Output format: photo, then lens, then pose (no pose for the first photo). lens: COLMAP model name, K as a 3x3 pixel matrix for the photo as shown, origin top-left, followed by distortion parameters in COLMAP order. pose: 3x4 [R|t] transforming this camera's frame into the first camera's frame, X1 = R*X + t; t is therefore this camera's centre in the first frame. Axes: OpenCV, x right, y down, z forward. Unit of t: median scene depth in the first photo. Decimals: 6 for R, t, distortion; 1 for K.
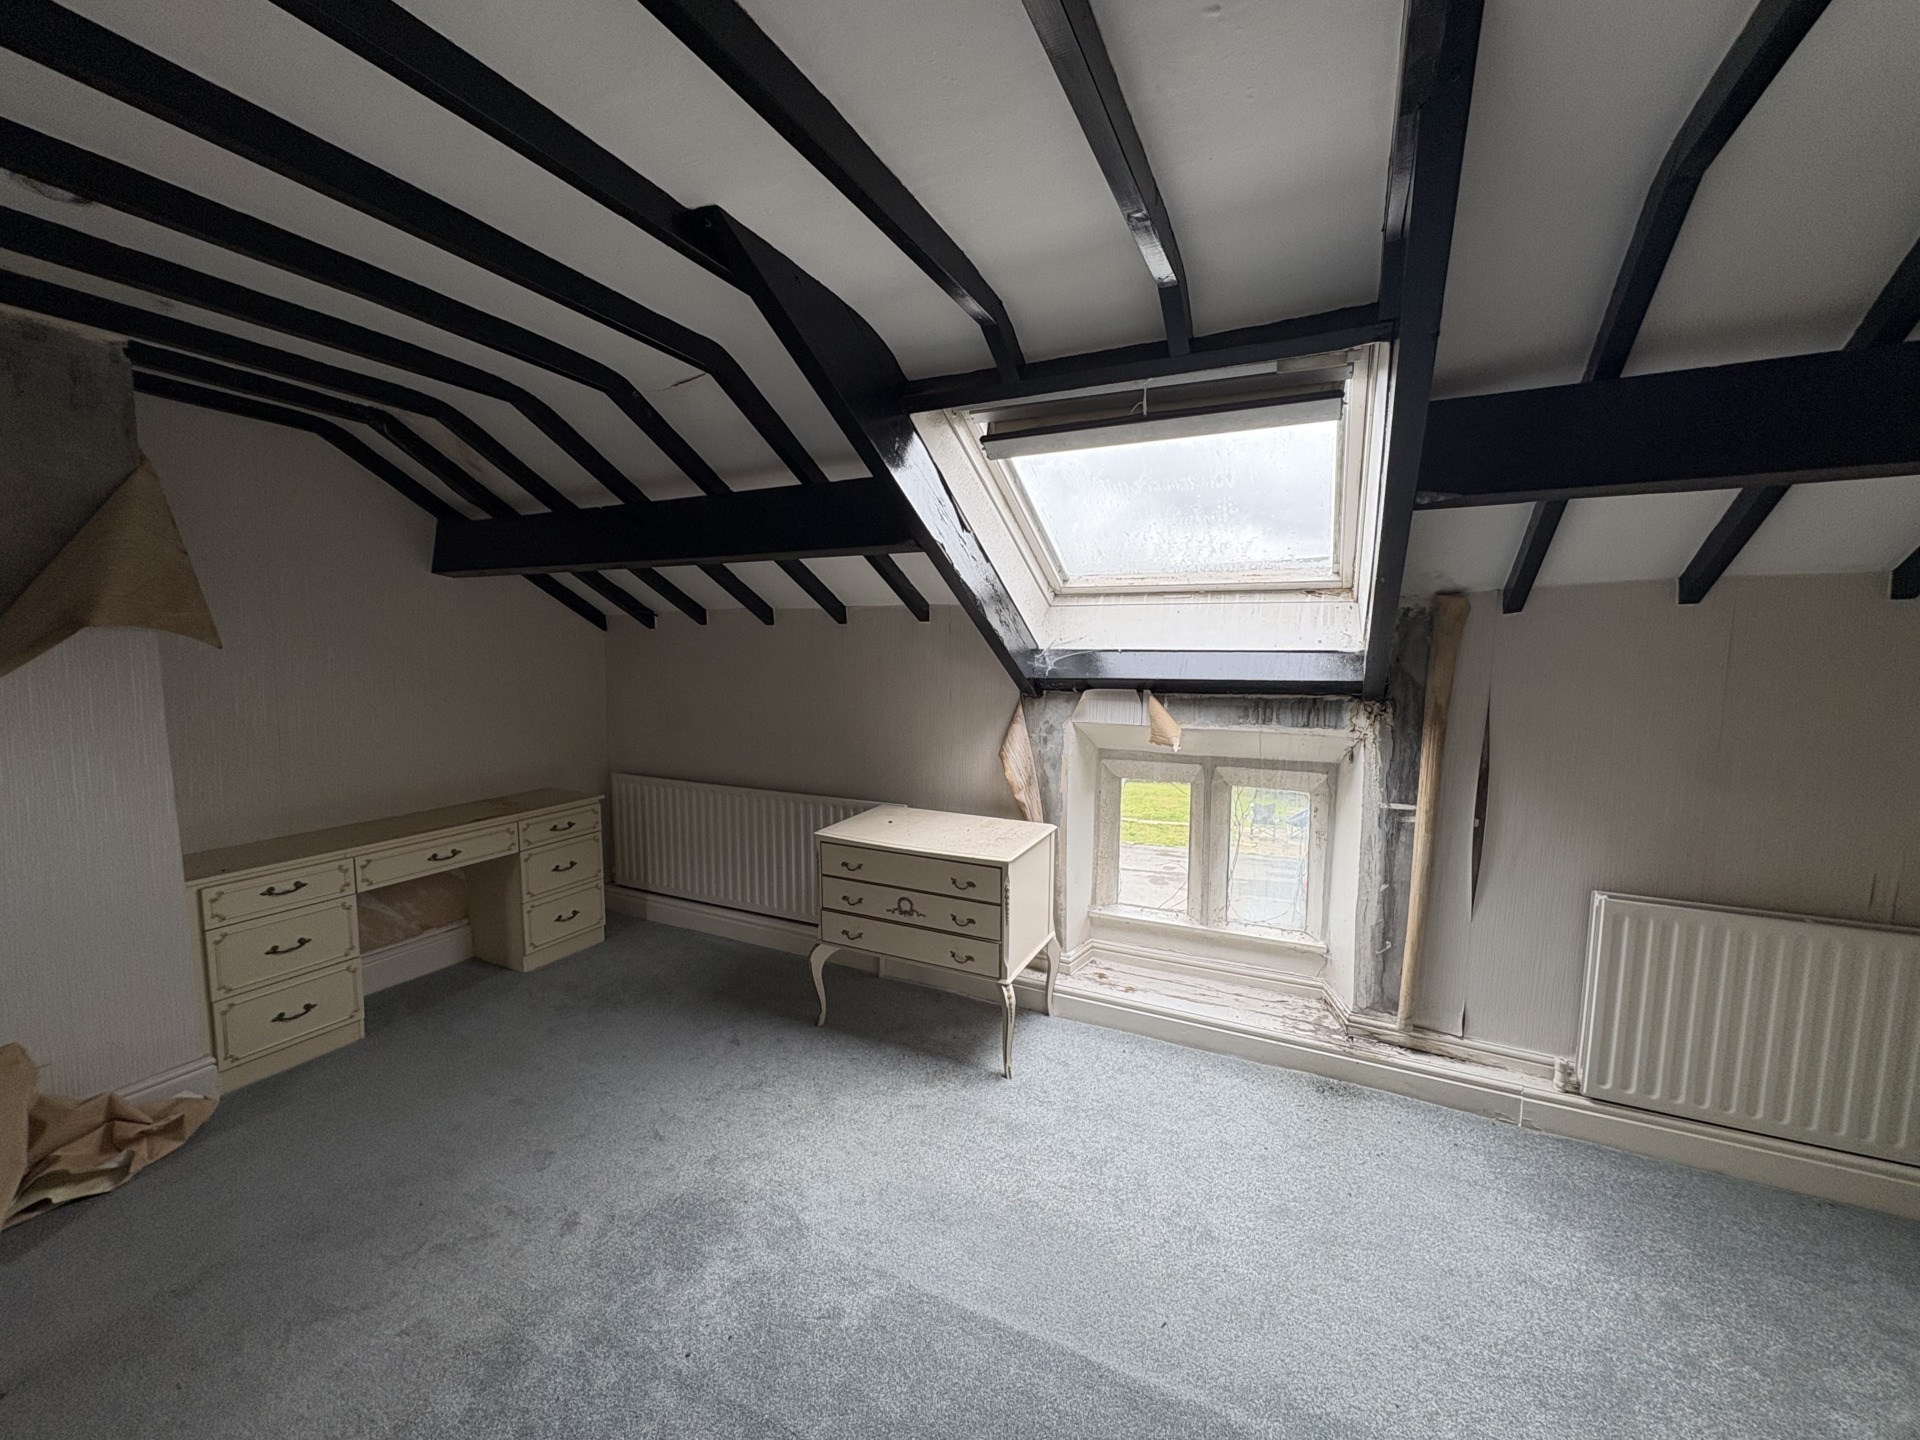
lens RADIAL K [[762.2, 0, 960.5], [0, 762.2, 721.7], [0, 0, 1]] dist [0.000324, 0.000062]
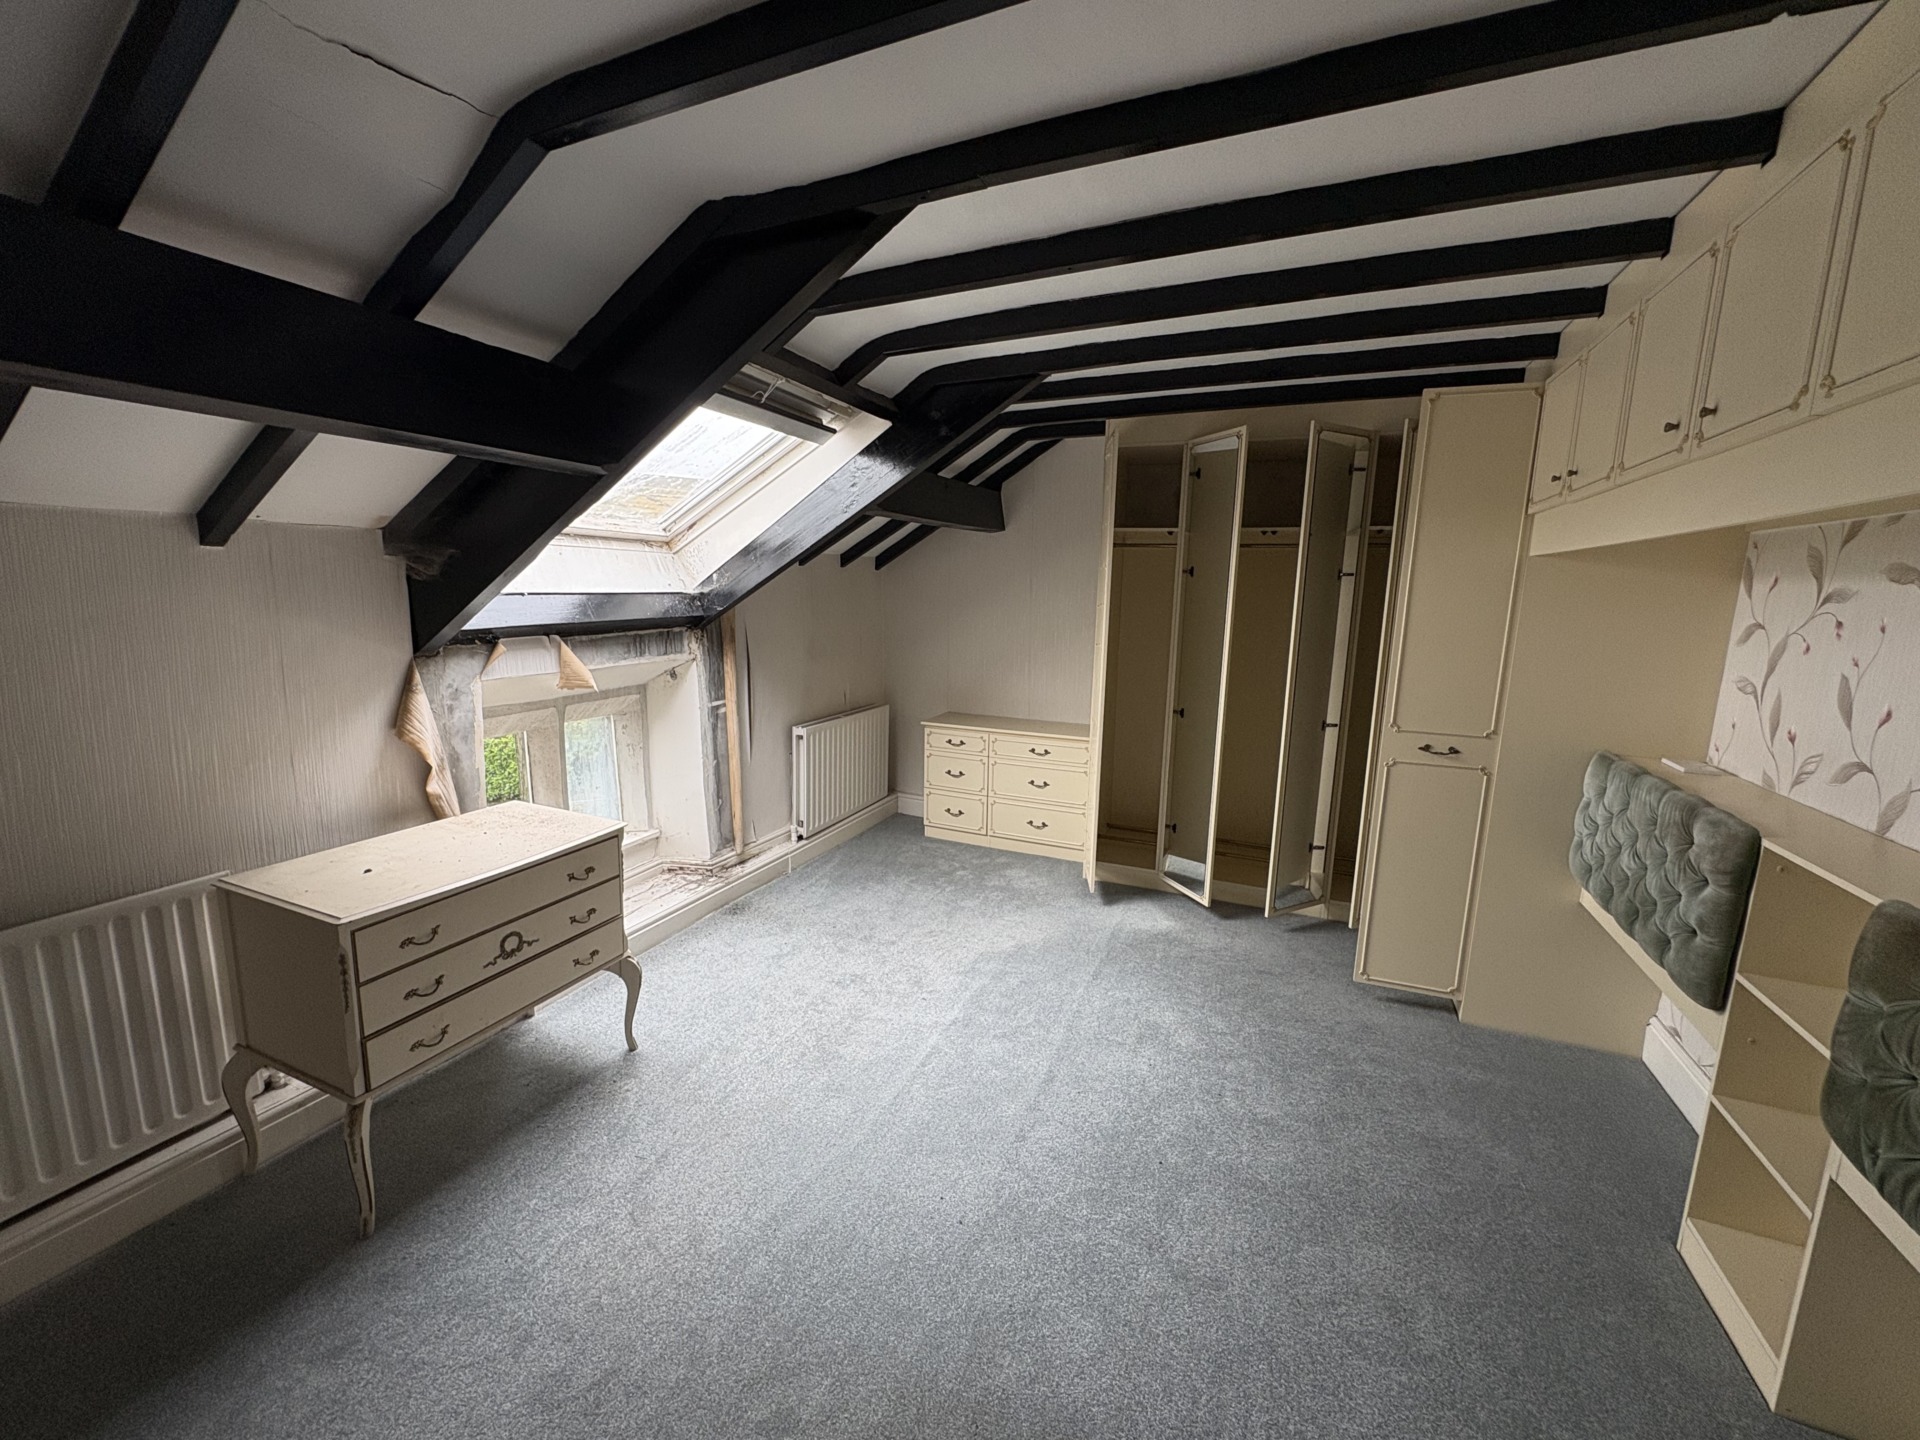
lens RADIAL K [[762.2, 0, 959.2], [0, 762.2, 715.7], [0, 0, 1]] dist [0.000324, 0.000062]
pose [[-0.047446, -0.172661, 0.983838, -0.816174], [0.087418, 0.980450, 0.176282, -0.073216], [-0.995041, 0.094369, -0.031424, 0.584418]]
